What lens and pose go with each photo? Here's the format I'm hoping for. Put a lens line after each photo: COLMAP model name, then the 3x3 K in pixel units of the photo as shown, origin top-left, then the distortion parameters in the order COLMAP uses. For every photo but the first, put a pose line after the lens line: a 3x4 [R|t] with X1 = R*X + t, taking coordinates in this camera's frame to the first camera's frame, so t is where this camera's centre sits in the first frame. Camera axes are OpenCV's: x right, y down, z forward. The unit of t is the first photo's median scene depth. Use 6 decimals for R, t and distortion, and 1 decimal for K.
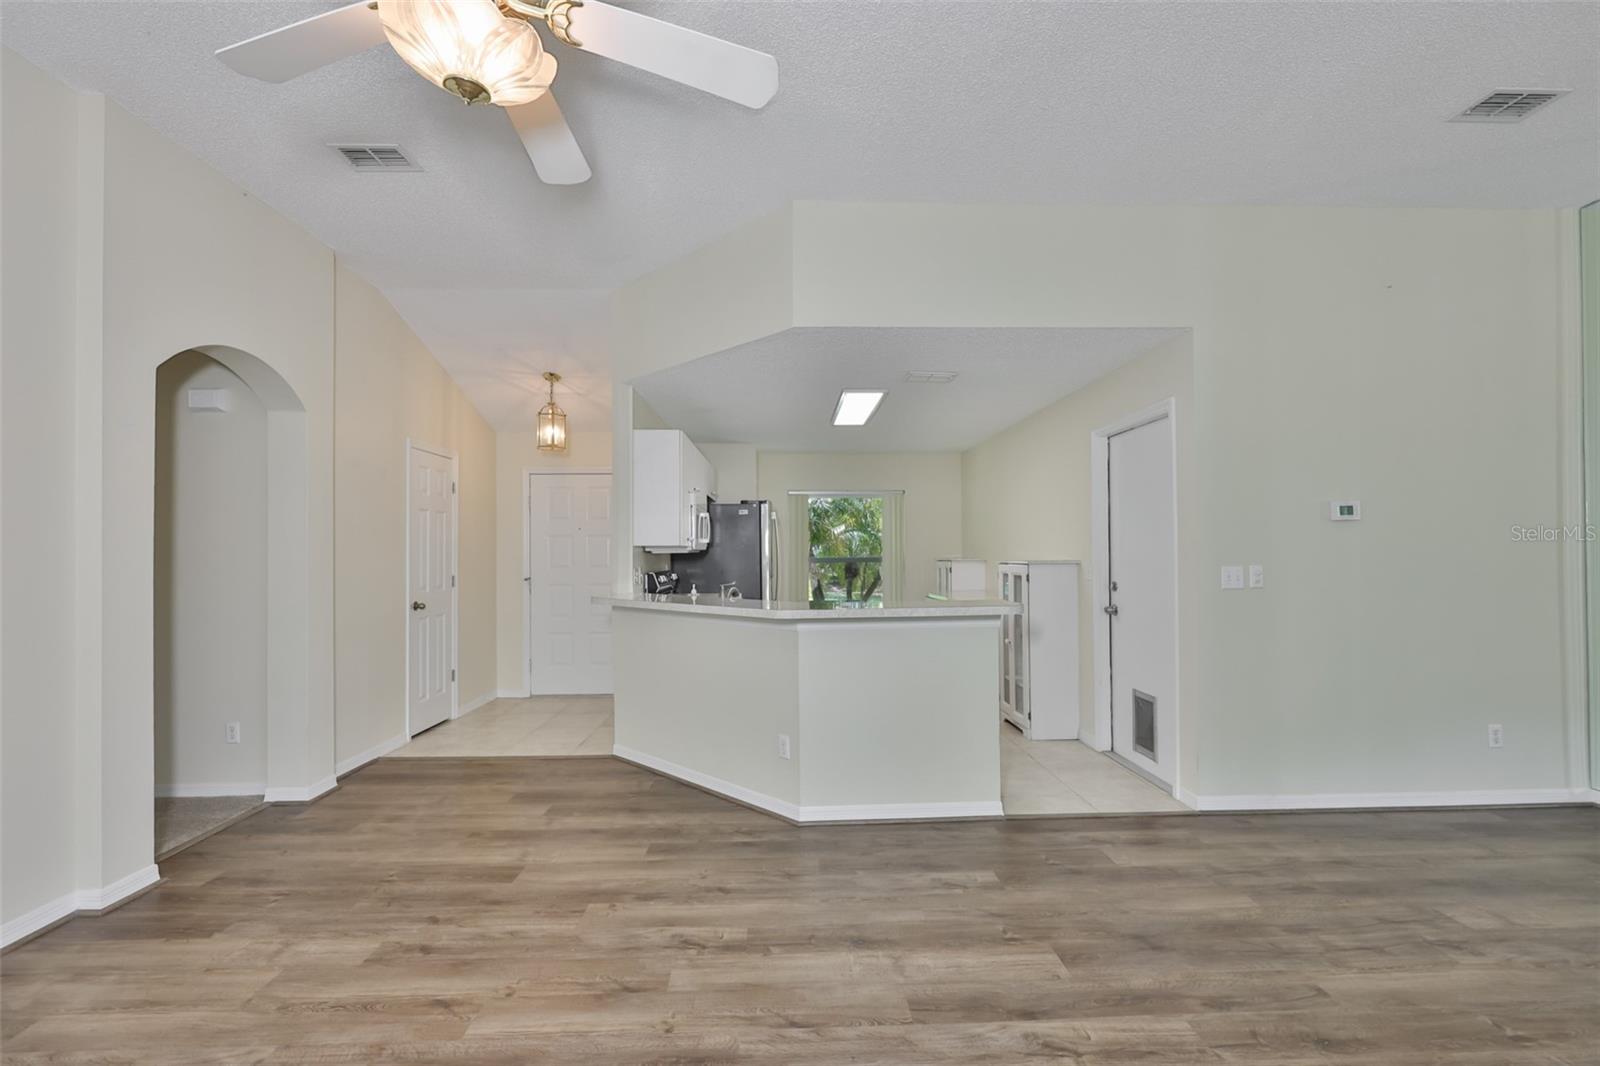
lens RADIAL K [[715.6, 0, 882.7], [0, 715.6, 546.1], [0, 0, 1]] dist [-0.001853, 0.000073]
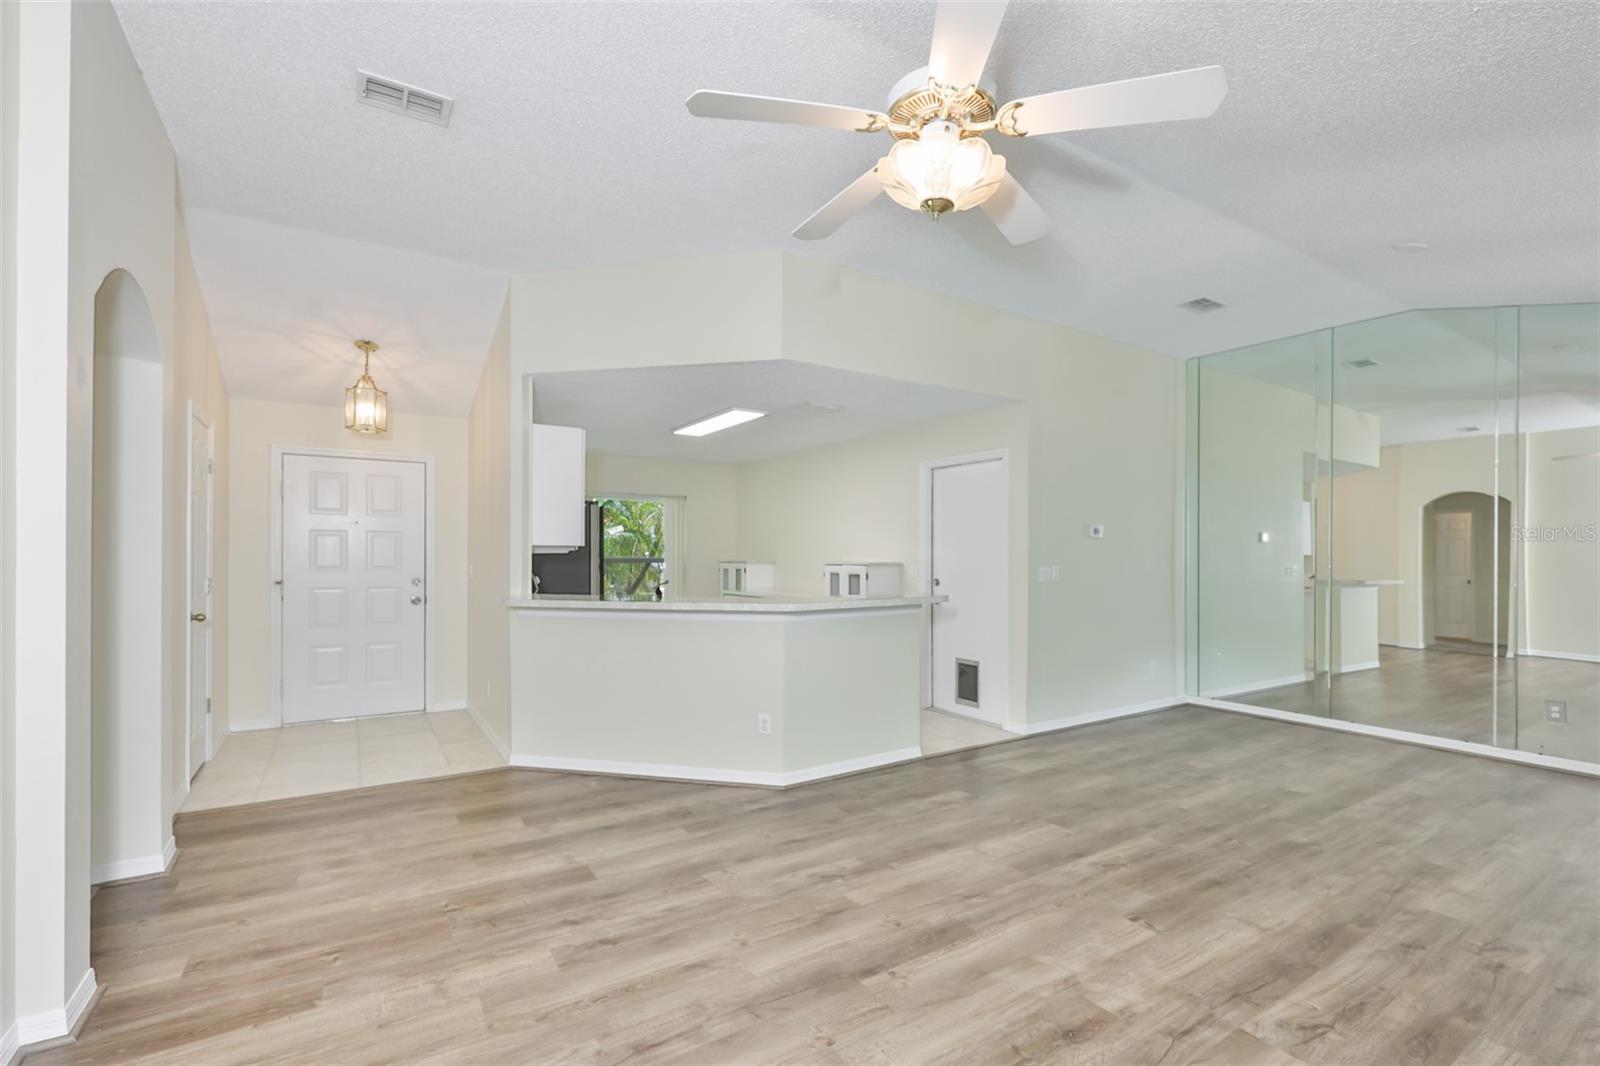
lens RADIAL K [[658.6, 0, 896.0], [0, 658.6, 553.1], [0, 0, 1]] dist [-0.001756, 0.000226]
pose [[0.856041, 0.011797, 0.516773, -0.587989], [-0.013873, 0.999904, 0.000155, 0.005164], [-0.516722, -0.007302, 0.856122, -0.005844]]
